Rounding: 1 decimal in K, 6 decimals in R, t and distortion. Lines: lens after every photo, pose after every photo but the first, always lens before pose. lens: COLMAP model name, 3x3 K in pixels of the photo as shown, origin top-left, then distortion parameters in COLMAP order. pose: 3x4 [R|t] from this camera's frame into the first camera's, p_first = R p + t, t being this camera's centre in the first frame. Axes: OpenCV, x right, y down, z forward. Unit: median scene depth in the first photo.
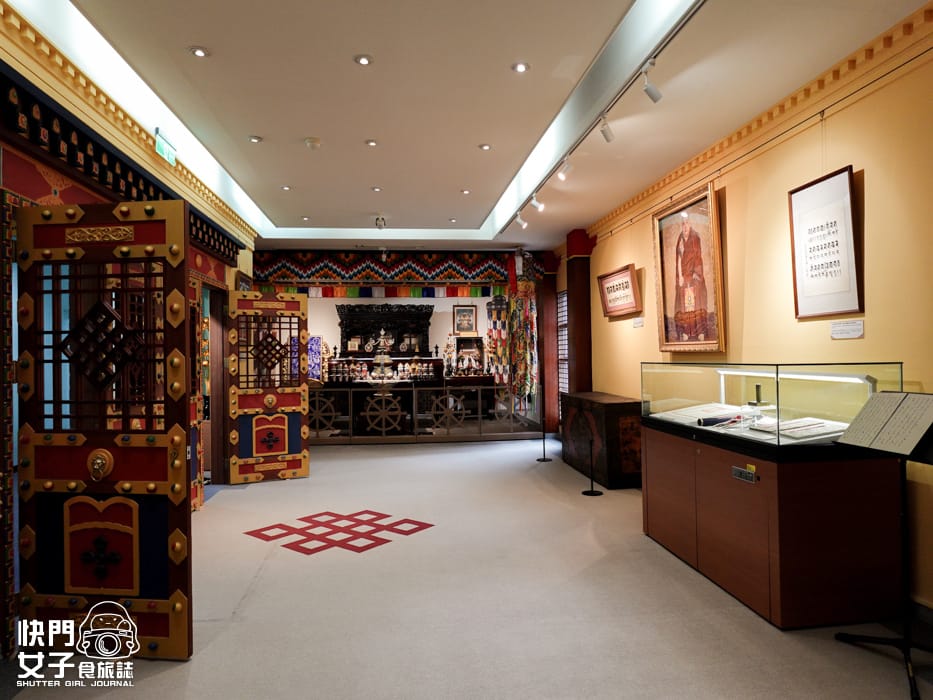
lens RADIAL K [[592.1, 0, 466.0], [0, 592.1, 355.6], [0, 0, 1]] dist [-0.004752, 0.000293]
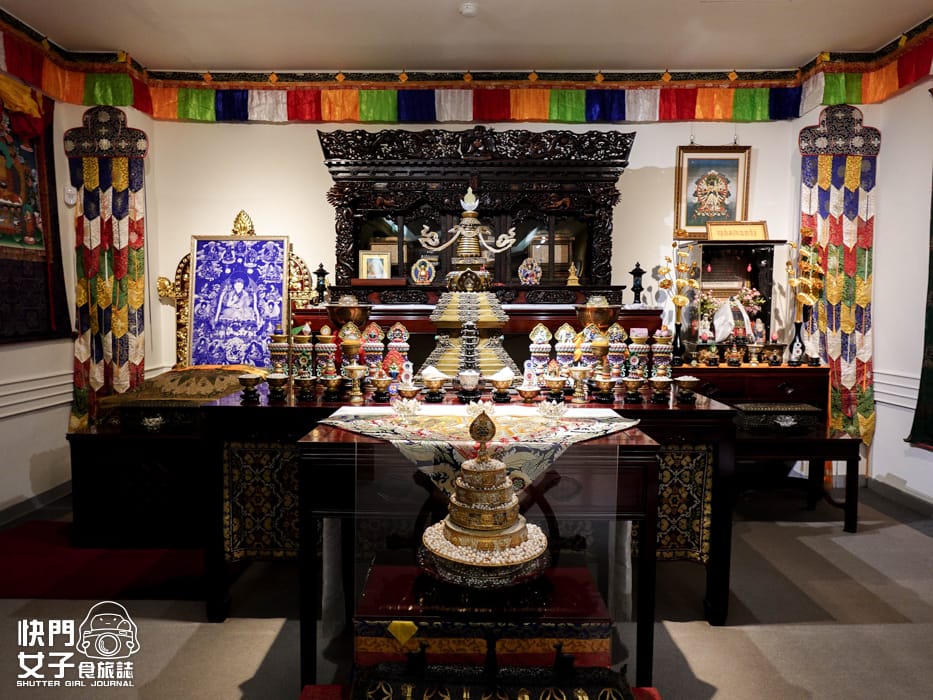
lens RADIAL K [[592.1, 0, 466.0], [0, 592.1, 355.6], [0, 0, 1]] dist [-0.004752, 0.000293]
pose [[0.992600, 0.020563, -0.119680, -0.099677], [-0.010582, 0.996456, 0.083444, 0.004690], [0.120971, -0.081560, 0.989300, 0.667524]]
